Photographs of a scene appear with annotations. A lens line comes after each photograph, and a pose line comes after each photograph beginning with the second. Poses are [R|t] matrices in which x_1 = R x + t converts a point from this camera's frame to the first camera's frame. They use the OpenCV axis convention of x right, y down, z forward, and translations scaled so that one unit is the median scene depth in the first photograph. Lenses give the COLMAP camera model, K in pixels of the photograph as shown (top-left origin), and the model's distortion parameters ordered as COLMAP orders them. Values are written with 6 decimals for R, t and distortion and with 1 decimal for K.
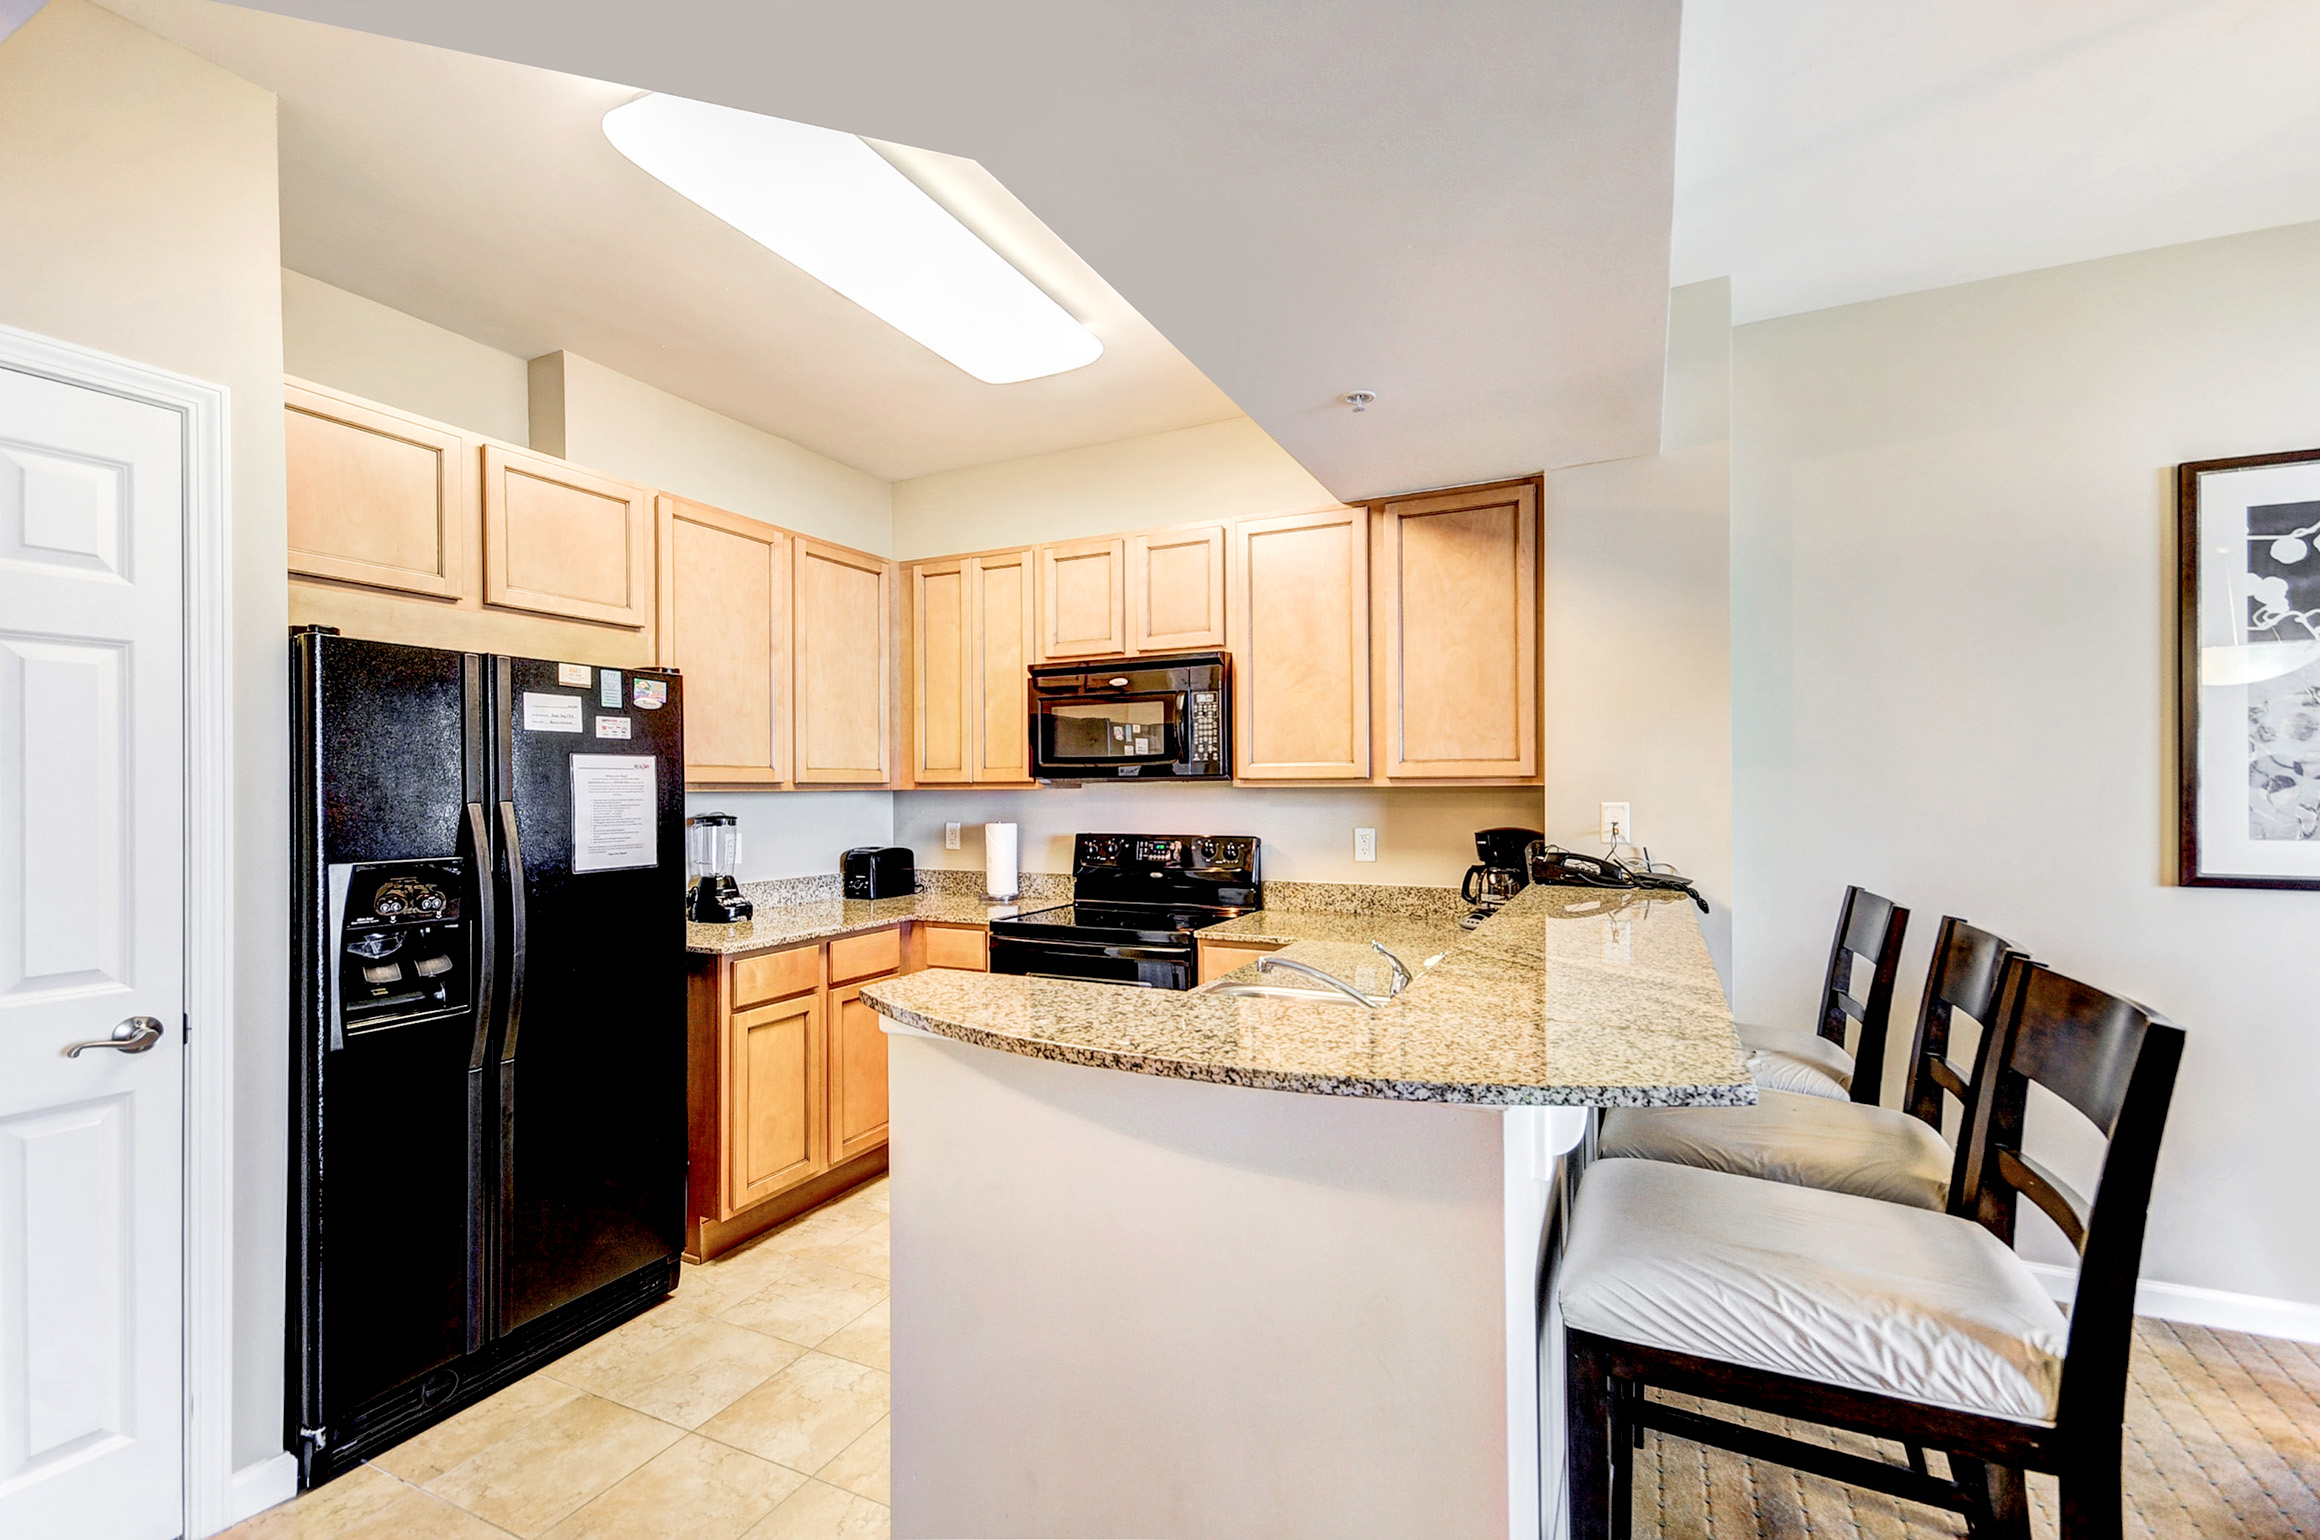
lens RADIAL K [[1011.1, 0, 1164.6], [0, 1011.1, 784.8], [0, 0, 1]] dist [0.024490, -0.000302]
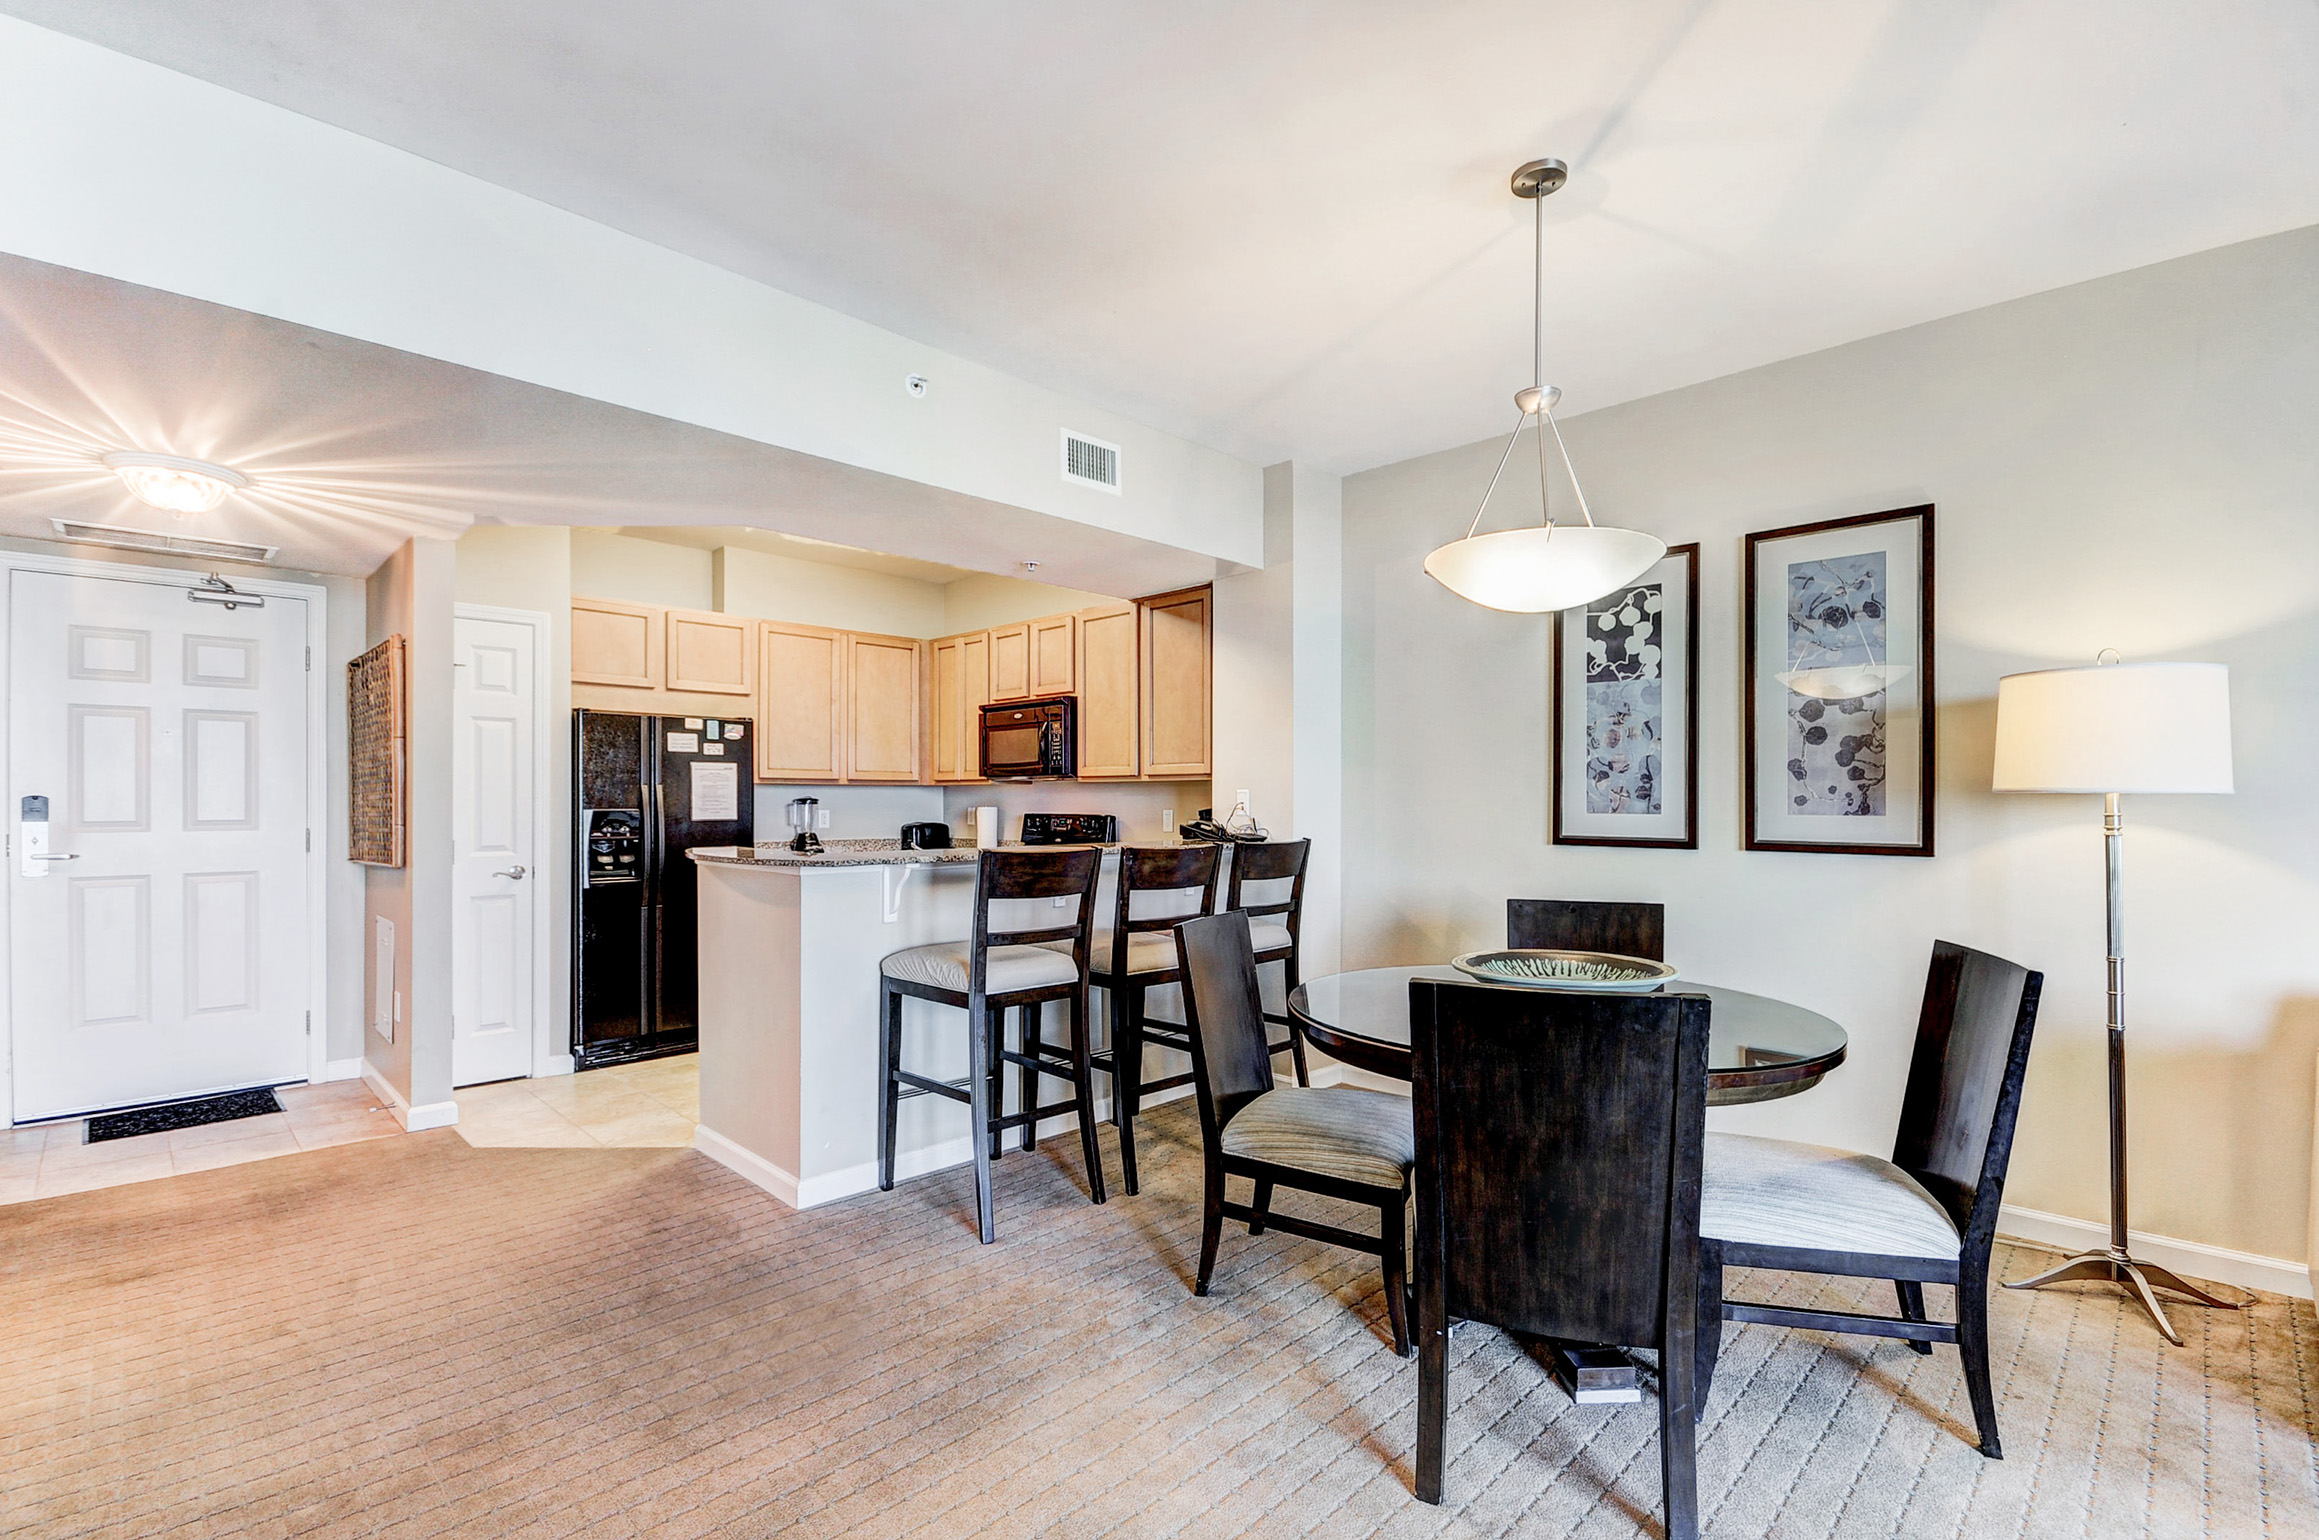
lens RADIAL K [[1049.2, 0, 1158.6], [0, 1049.2, 799.2], [0, 0, 1]] dist [0.010606, -0.000119]
pose [[0.943699, 0.005993, -0.330751, 0.804581], [-0.005231, 0.999981, 0.003195, 0.025874], [0.330763, -0.001285, 0.943713, -0.548724]]
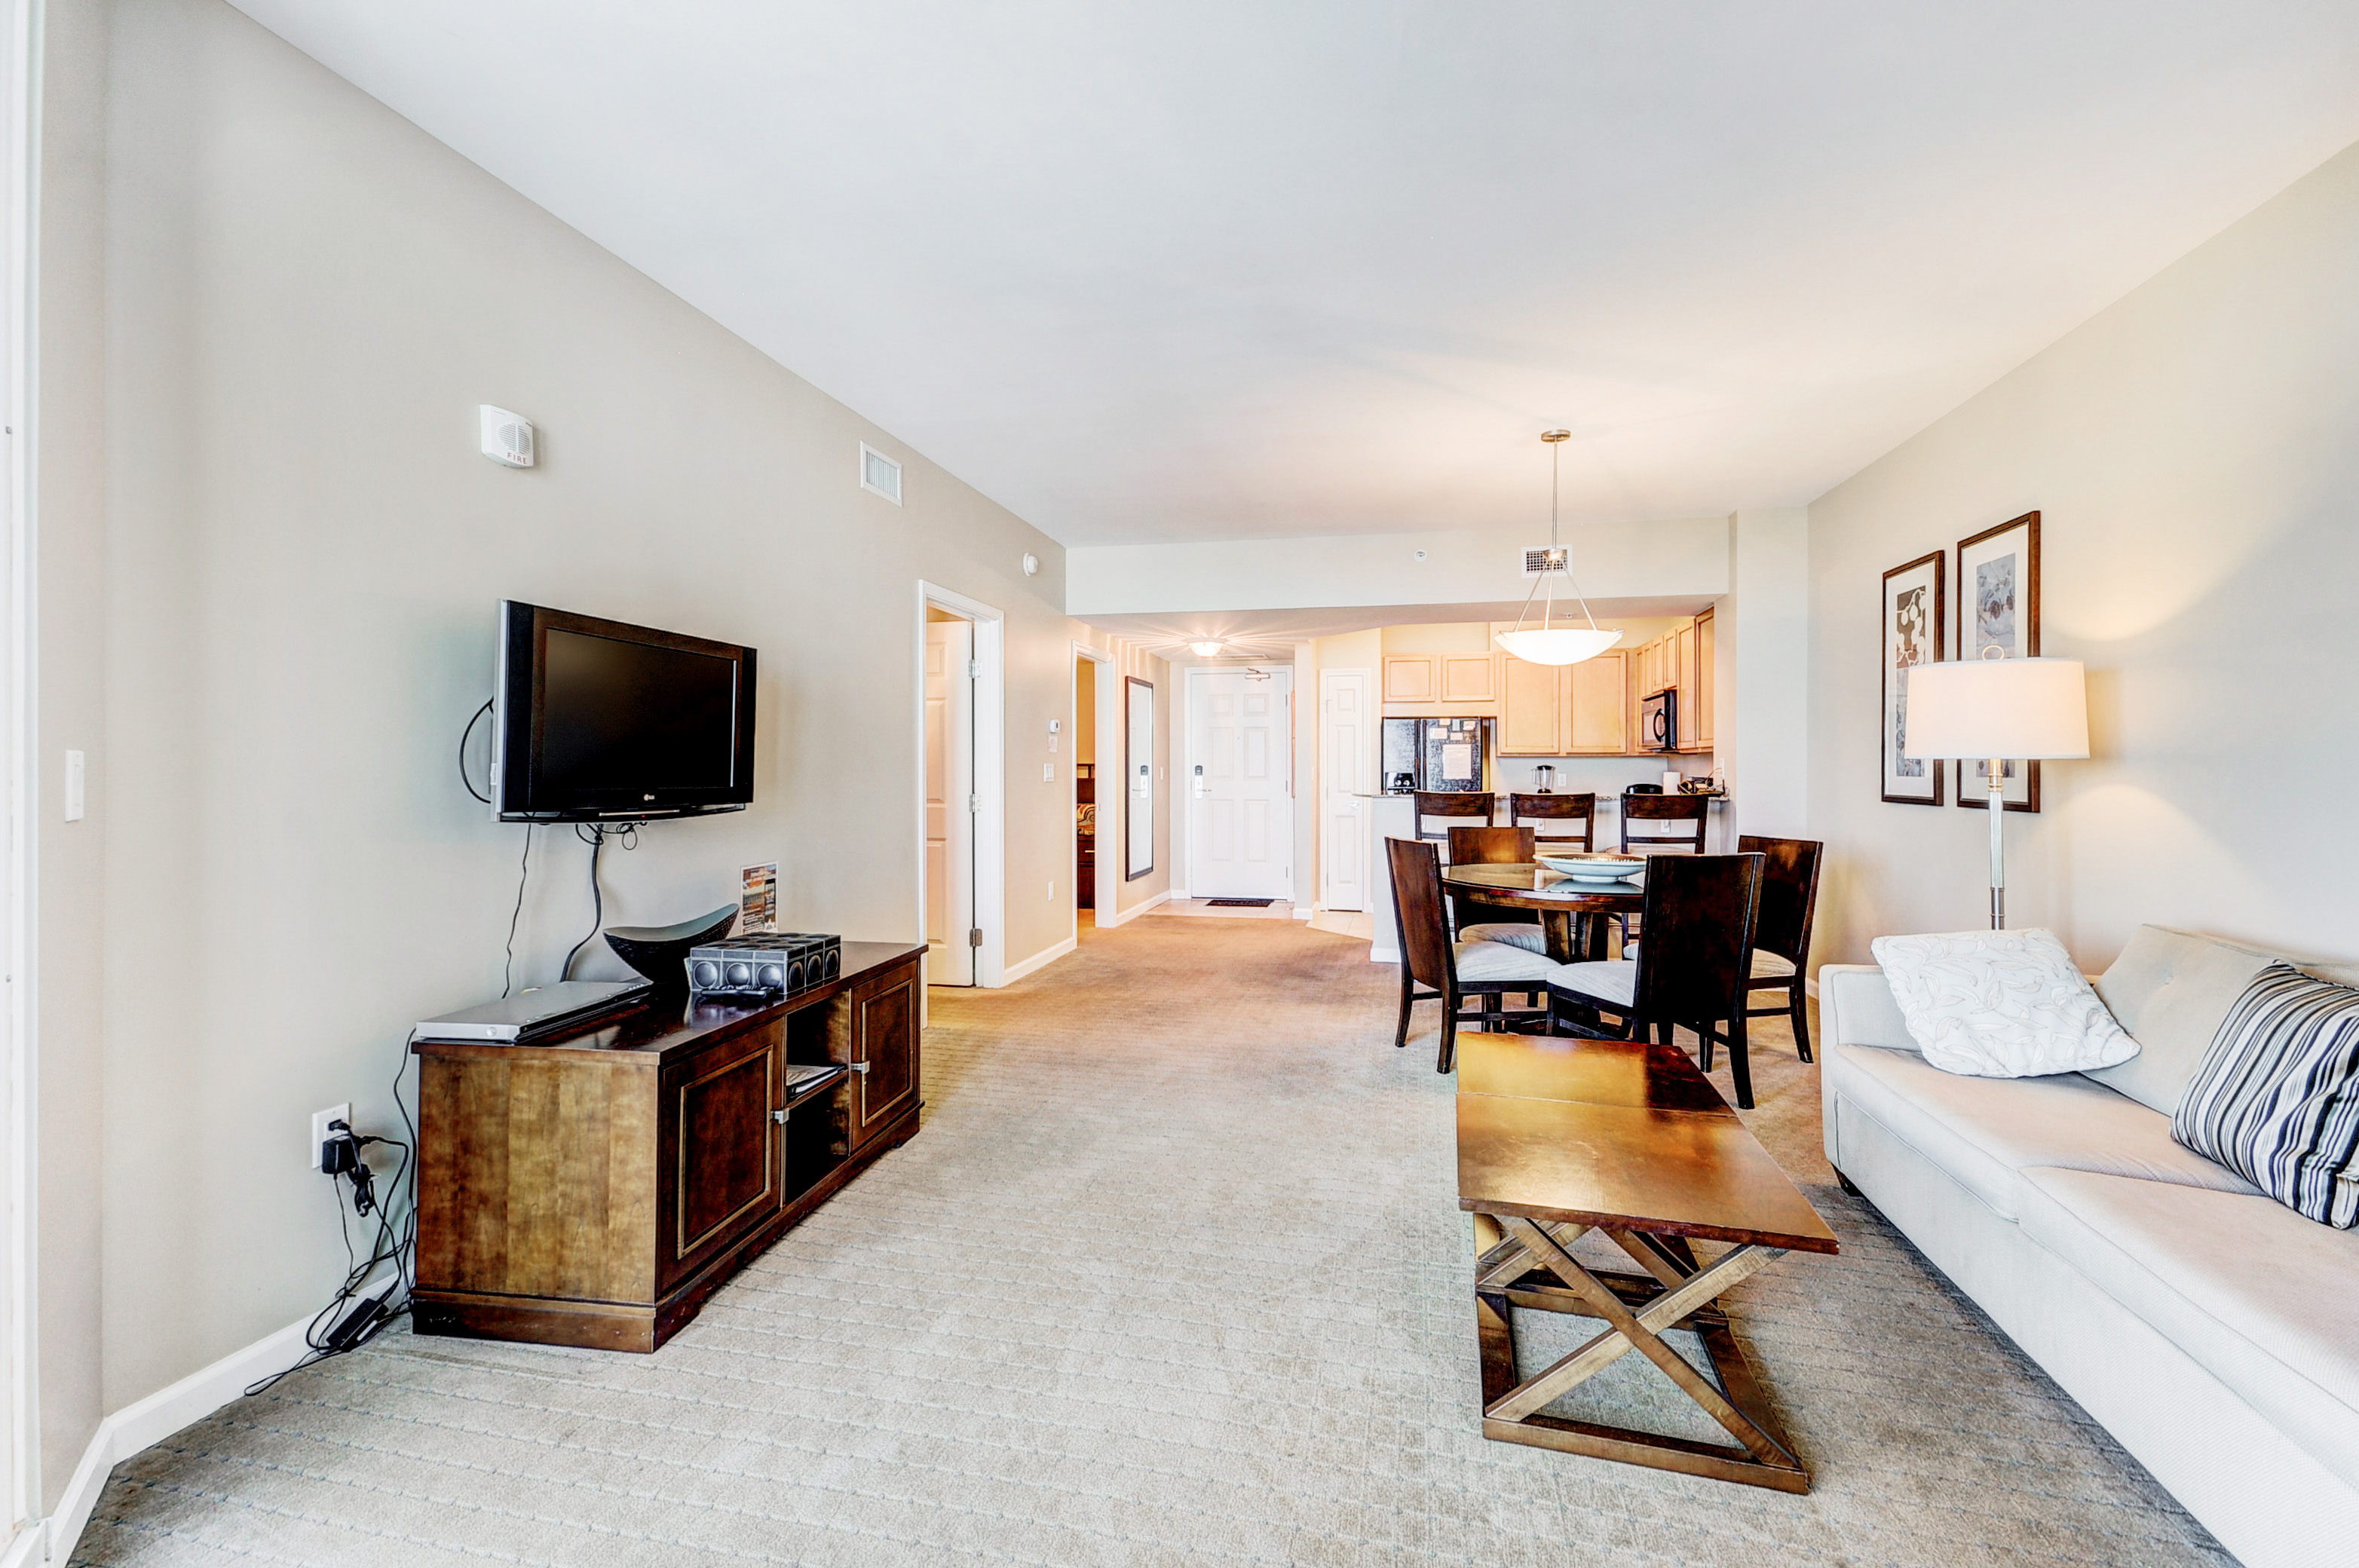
lens RADIAL K [[1082.8, 0, 1182.7], [0, 1082.8, 767.5], [0, 0, 1]] dist [-0.000075, -0.000136]
pose [[0.218583, 0.004862, -0.975806, 2.273594], [-0.000082, 0.999988, 0.004964, 0.023387], [0.975818, -0.001005, 0.218581, -0.546087]]
